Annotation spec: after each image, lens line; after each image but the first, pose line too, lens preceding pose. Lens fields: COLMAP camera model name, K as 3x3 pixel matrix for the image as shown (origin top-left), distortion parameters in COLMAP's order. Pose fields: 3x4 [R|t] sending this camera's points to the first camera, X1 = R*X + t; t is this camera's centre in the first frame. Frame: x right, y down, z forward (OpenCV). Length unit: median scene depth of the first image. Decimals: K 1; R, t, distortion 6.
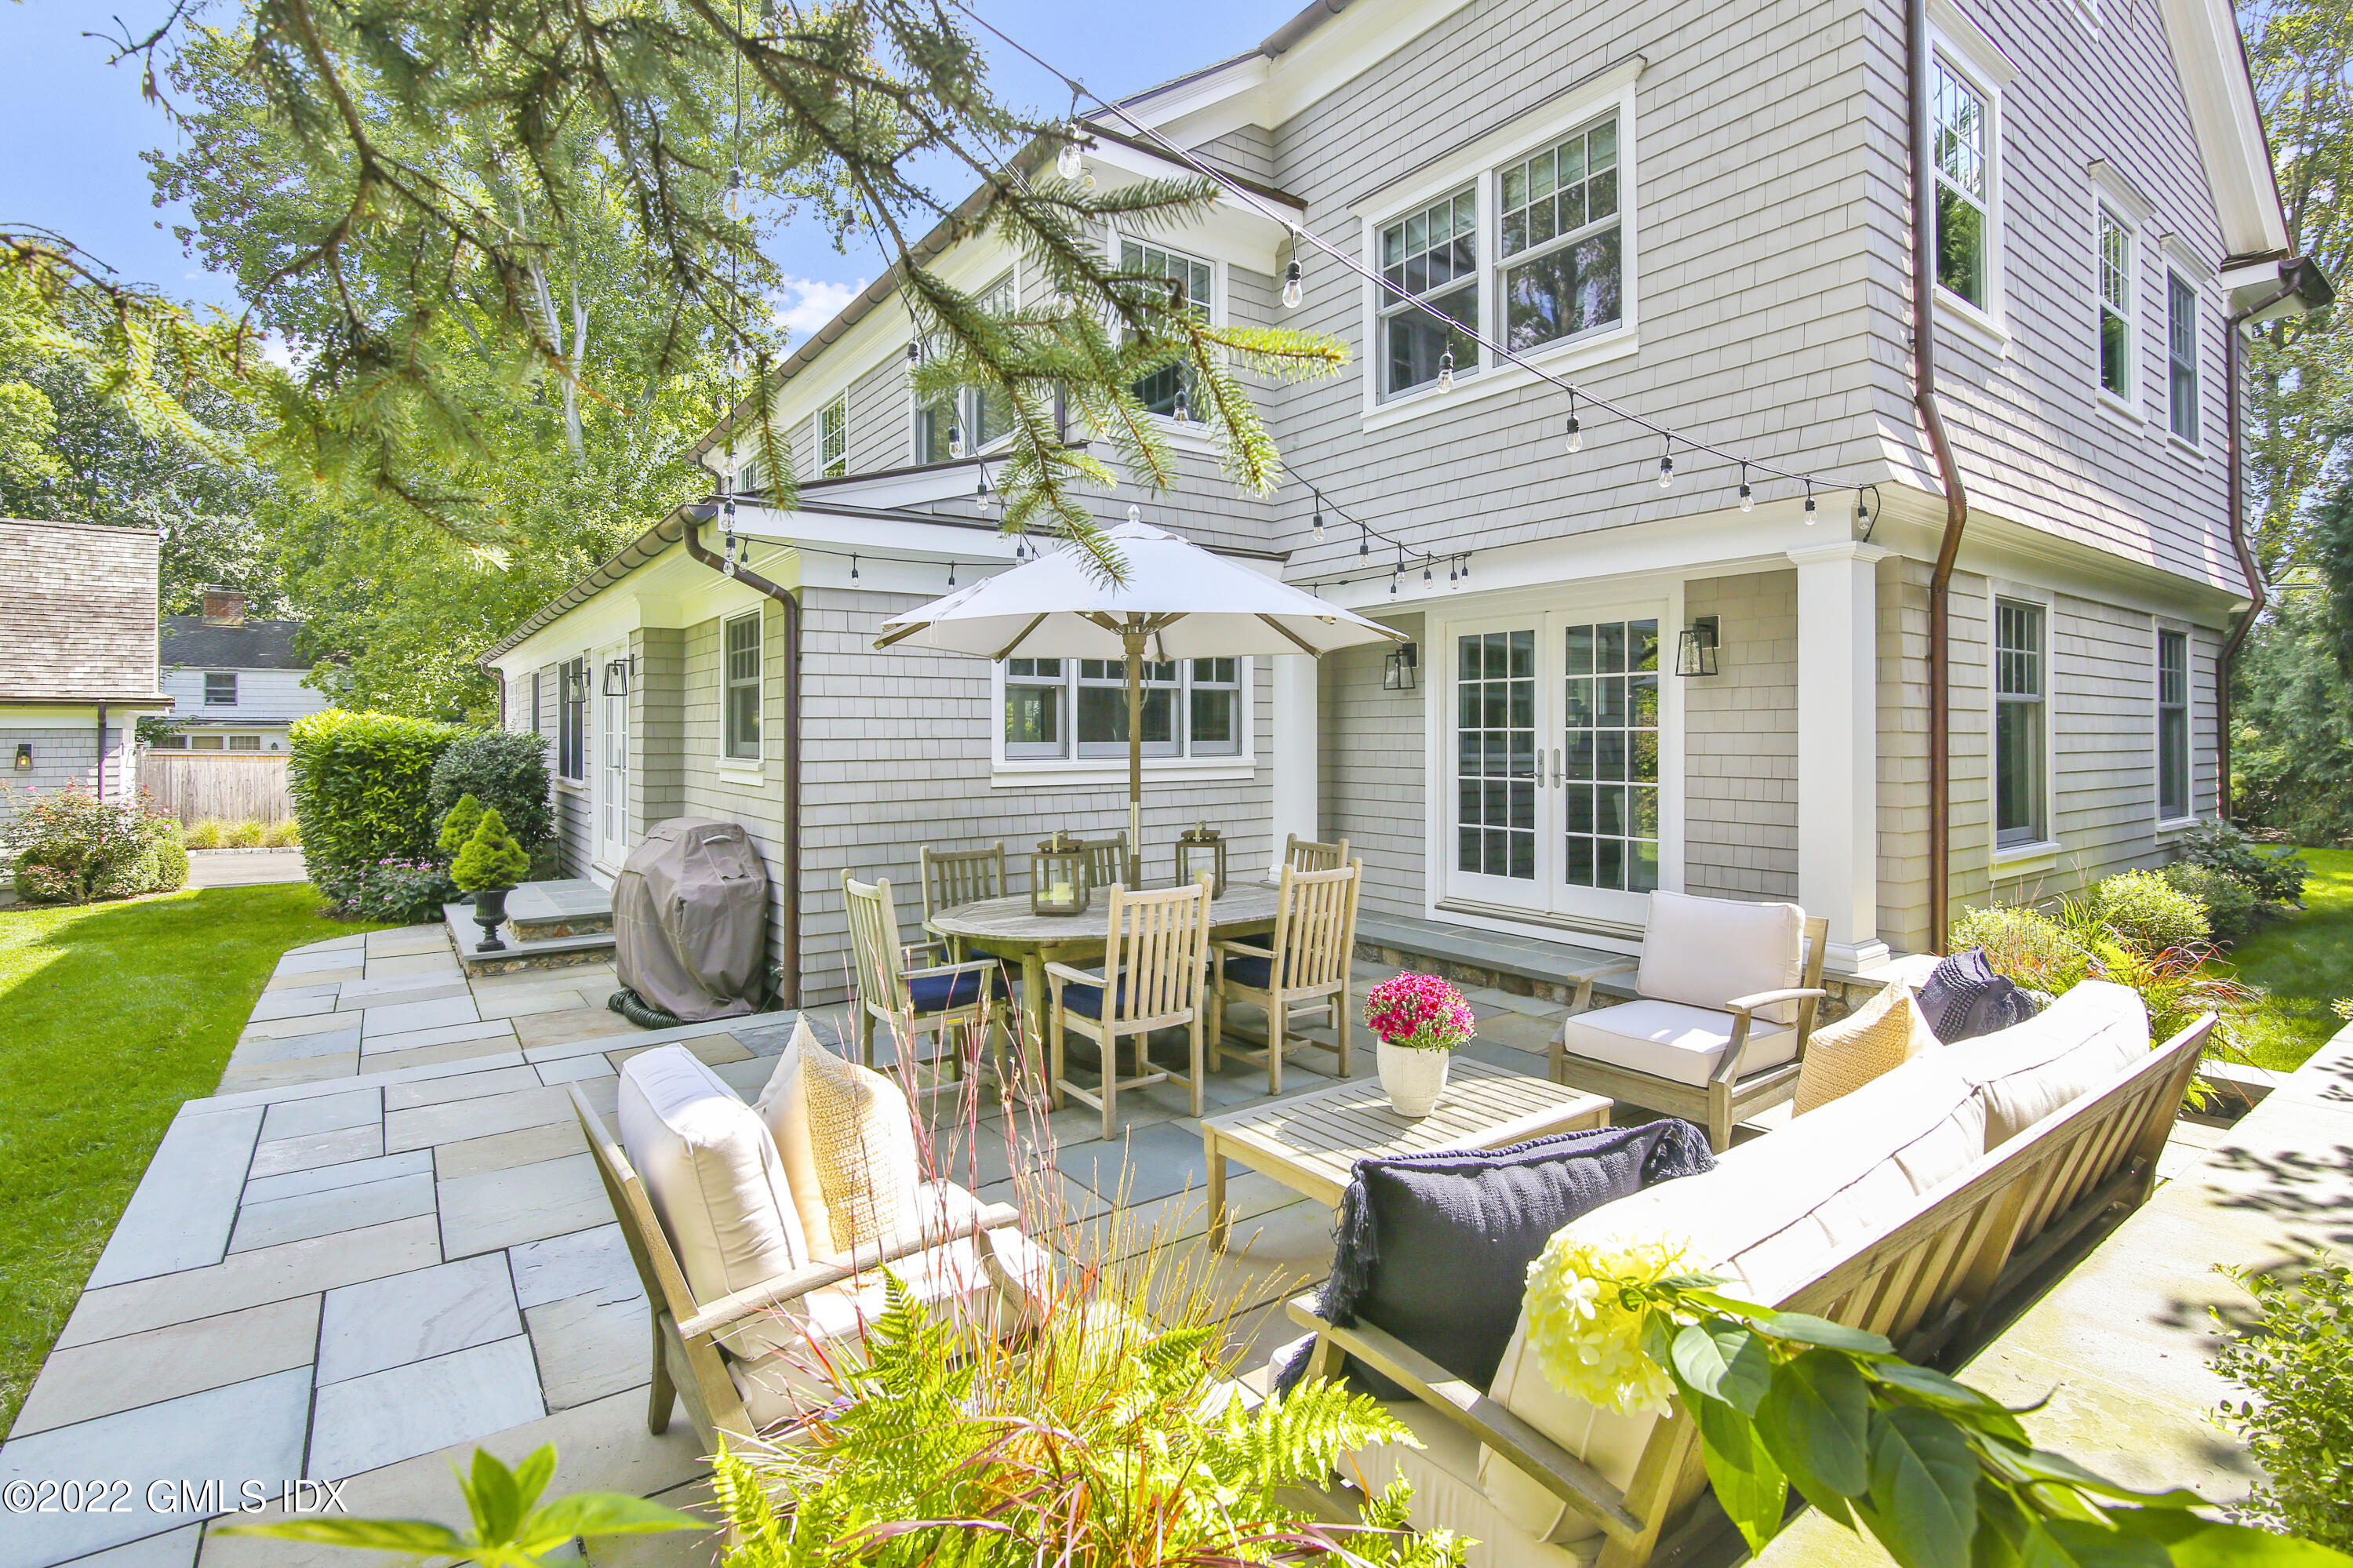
lens RADIAL K [[1098.1, 0, 1159.8], [0, 1098.1, 719.9], [0, 0, 1]] dist [-0.017679, 0.001381]
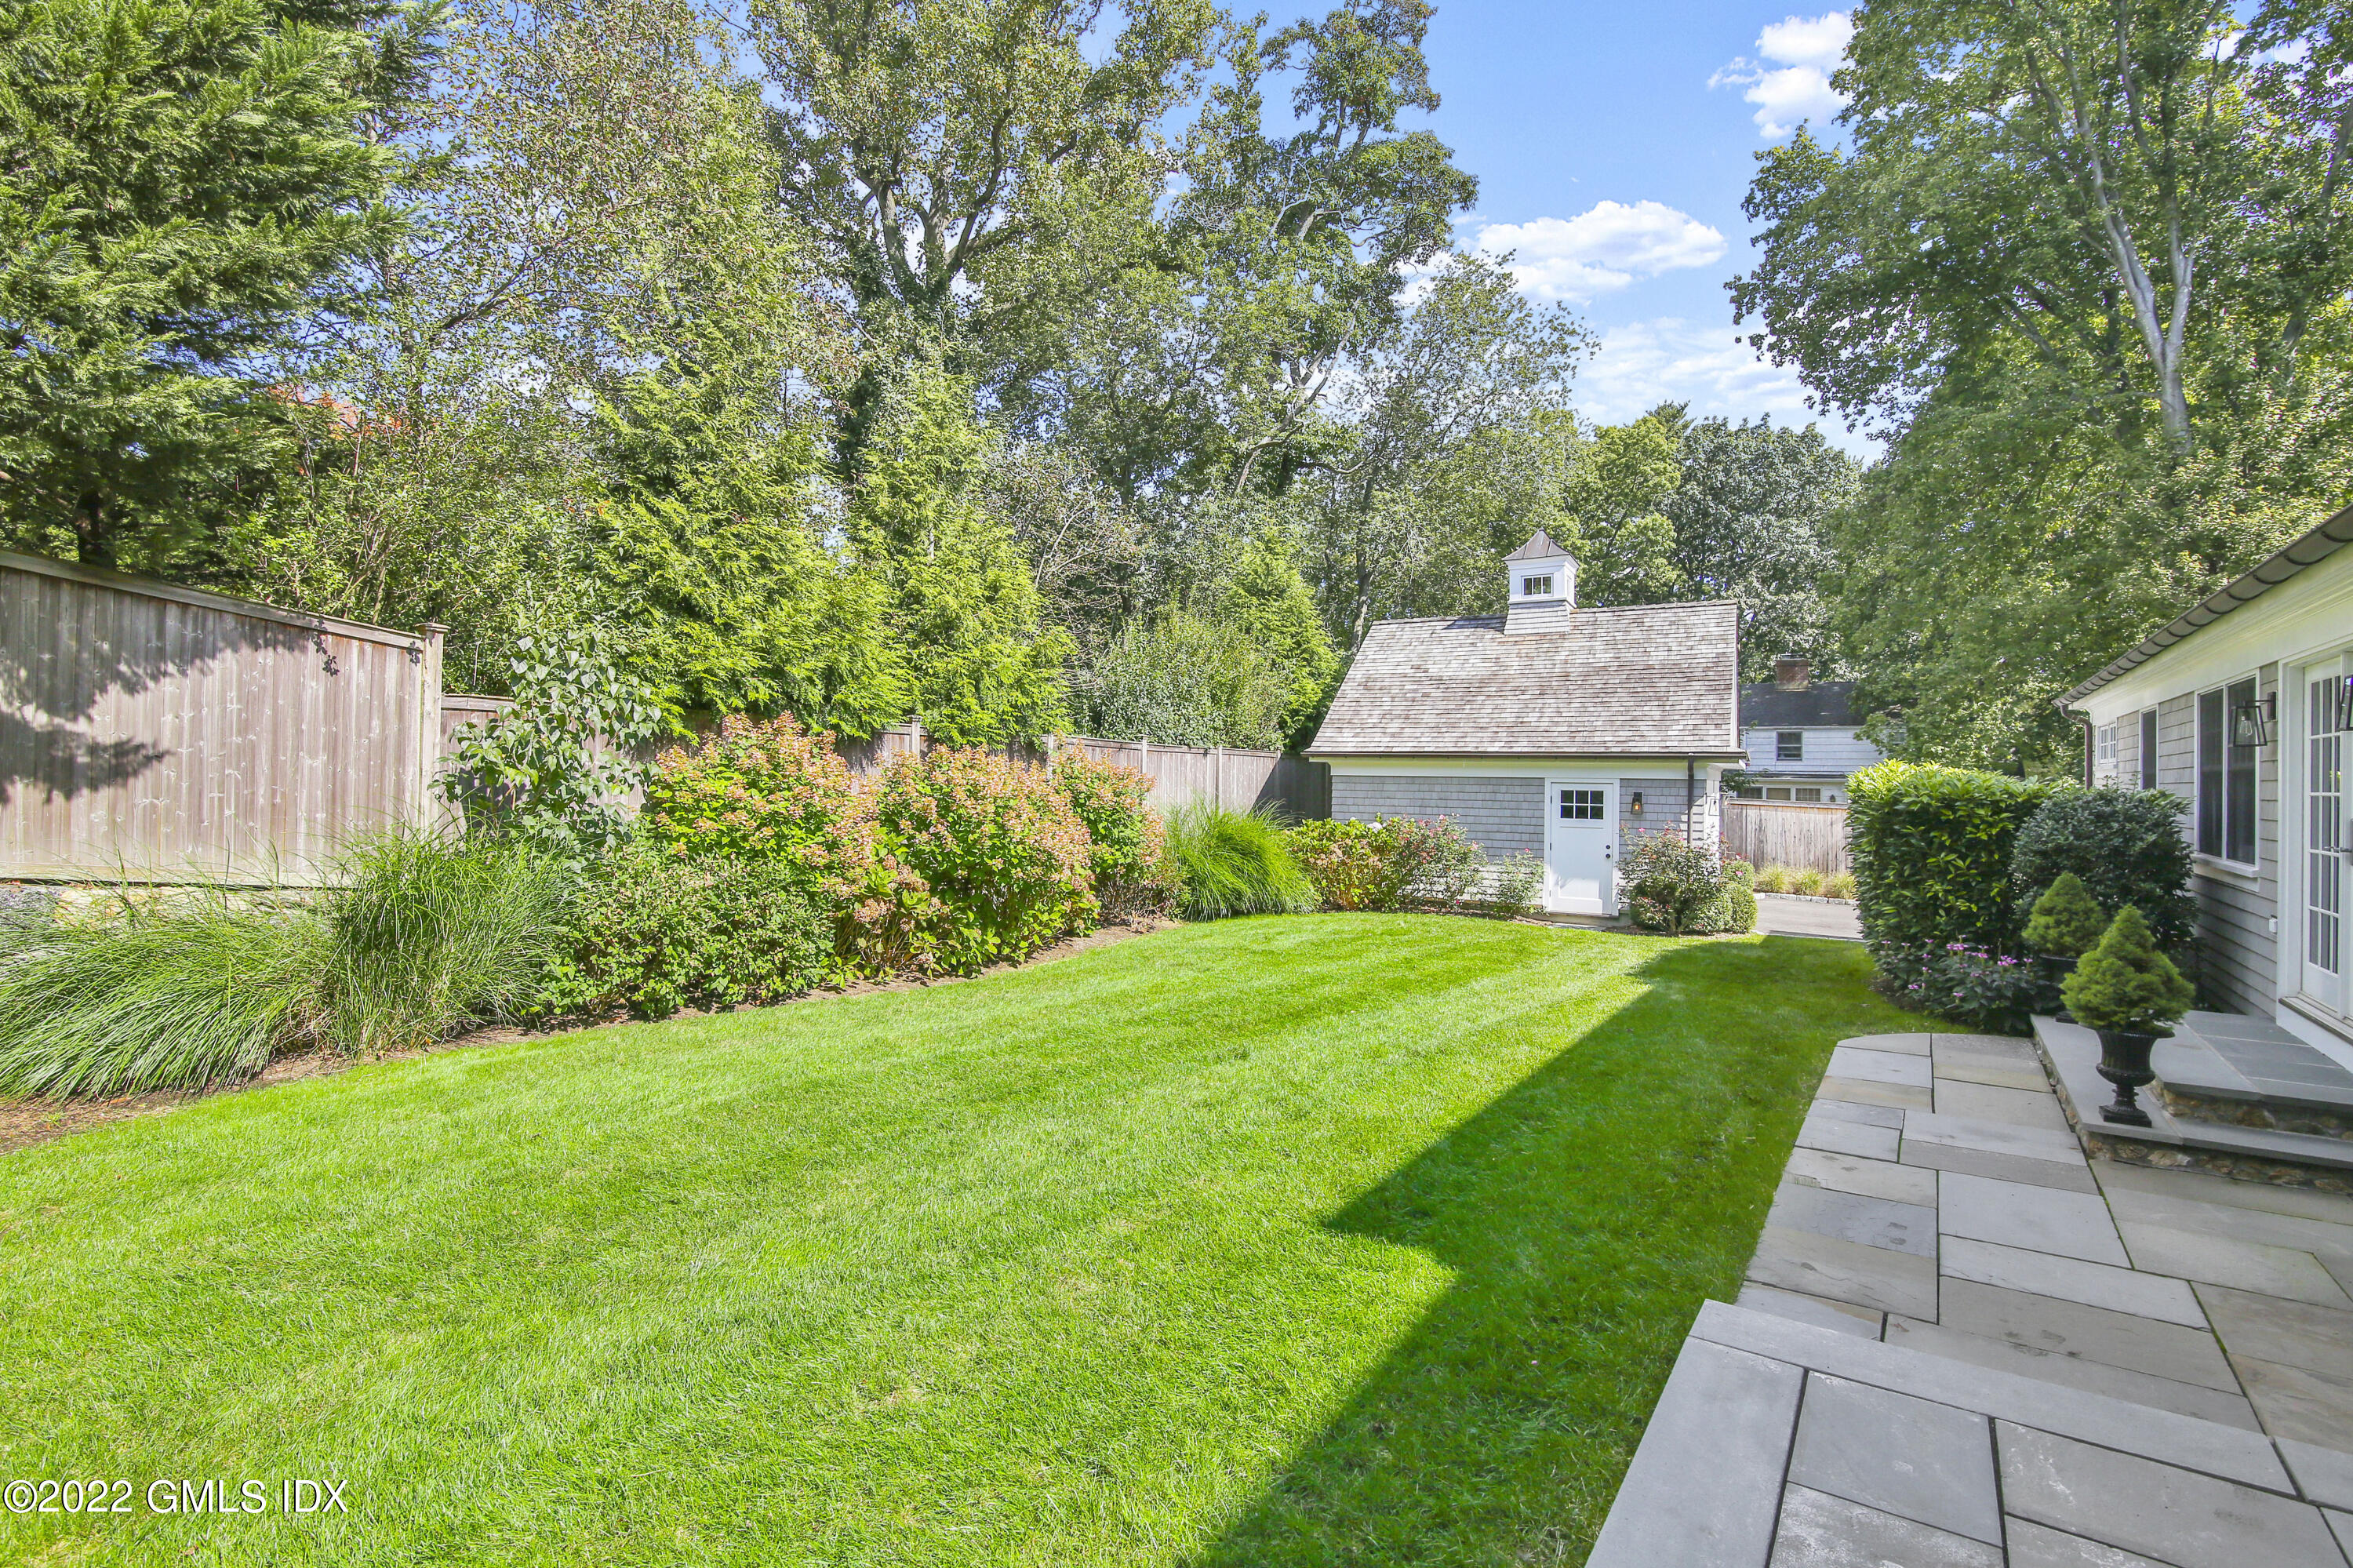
lens RADIAL K [[1098.1, 0, 1177.1], [0, 1098.1, 771.6], [0, 0, 1]] dist [-0.017679, 0.001381]
pose [[0.338756, 0.003124, -0.940869, -0.092848], [-0.005643, 0.999983, 0.001288, 0.001388], [0.940857, 0.004873, 0.338768, 0.114972]]
